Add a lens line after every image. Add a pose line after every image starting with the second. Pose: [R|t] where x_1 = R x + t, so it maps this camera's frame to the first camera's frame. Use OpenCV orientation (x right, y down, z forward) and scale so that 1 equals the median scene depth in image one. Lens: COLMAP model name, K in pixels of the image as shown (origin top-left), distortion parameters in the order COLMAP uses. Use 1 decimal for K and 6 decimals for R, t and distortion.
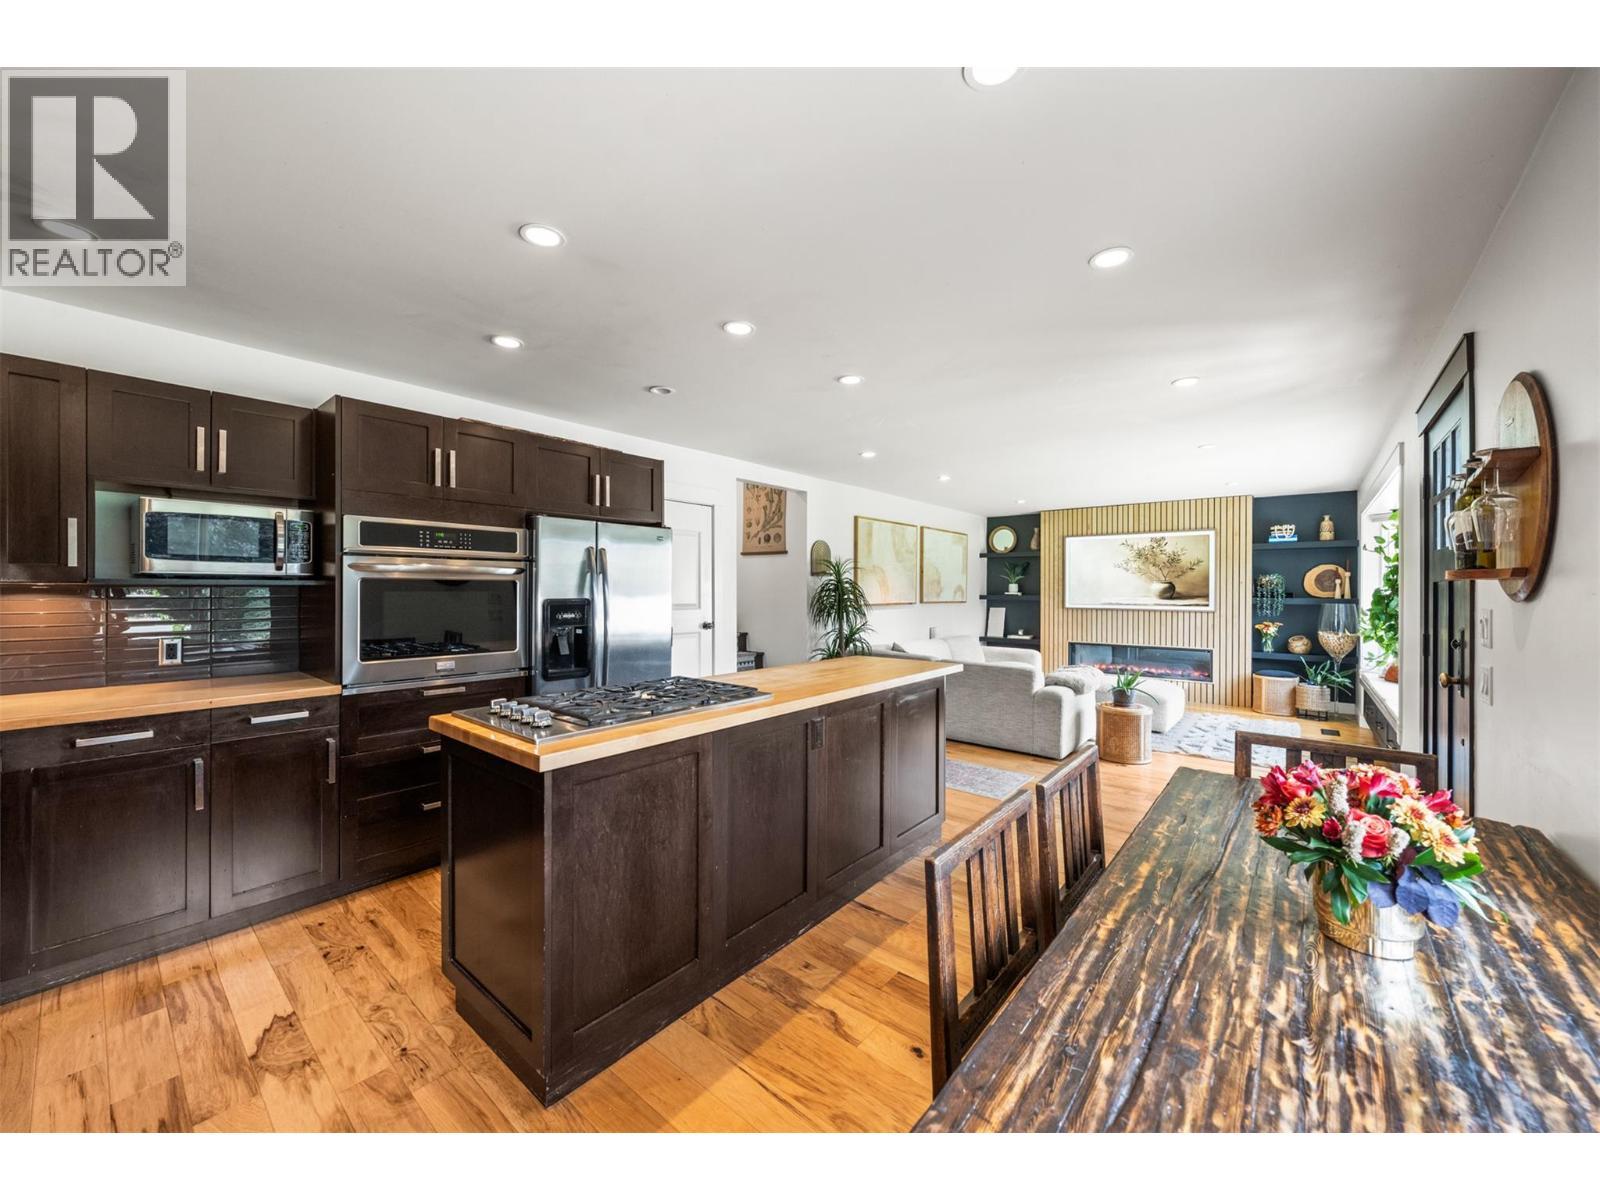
lens RADIAL K [[602.1, 0, 803.2], [0, 602.1, 596.8], [0, 0, 1]] dist [0.000945, 0.000011]
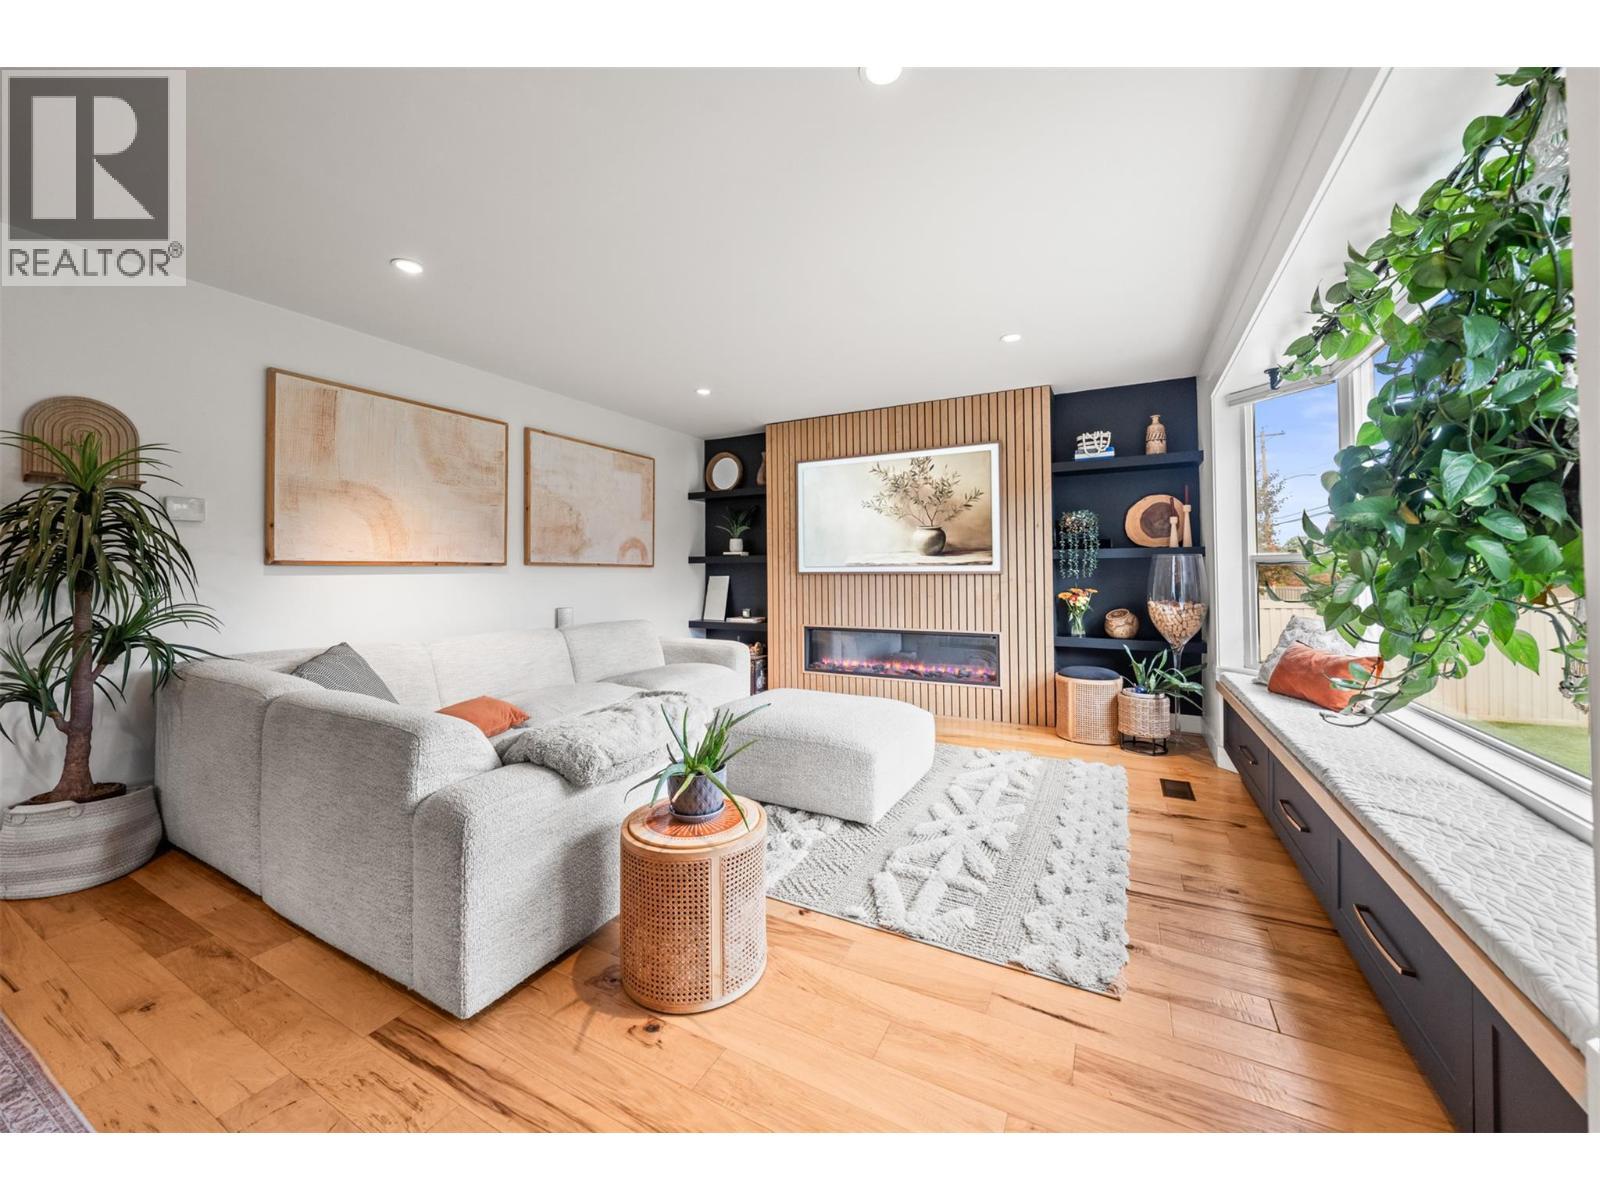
lens RADIAL K [[602.1, 0, 787.8], [0, 602.1, 562.6], [0, 0, 1]] dist [0.000945, 0.000011]
pose [[0.982441, -0.005956, 0.186478, 0.361706], [0.010781, 0.999632, -0.024874, 0.027816], [-0.186262, 0.026447, 0.982144, 0.442149]]
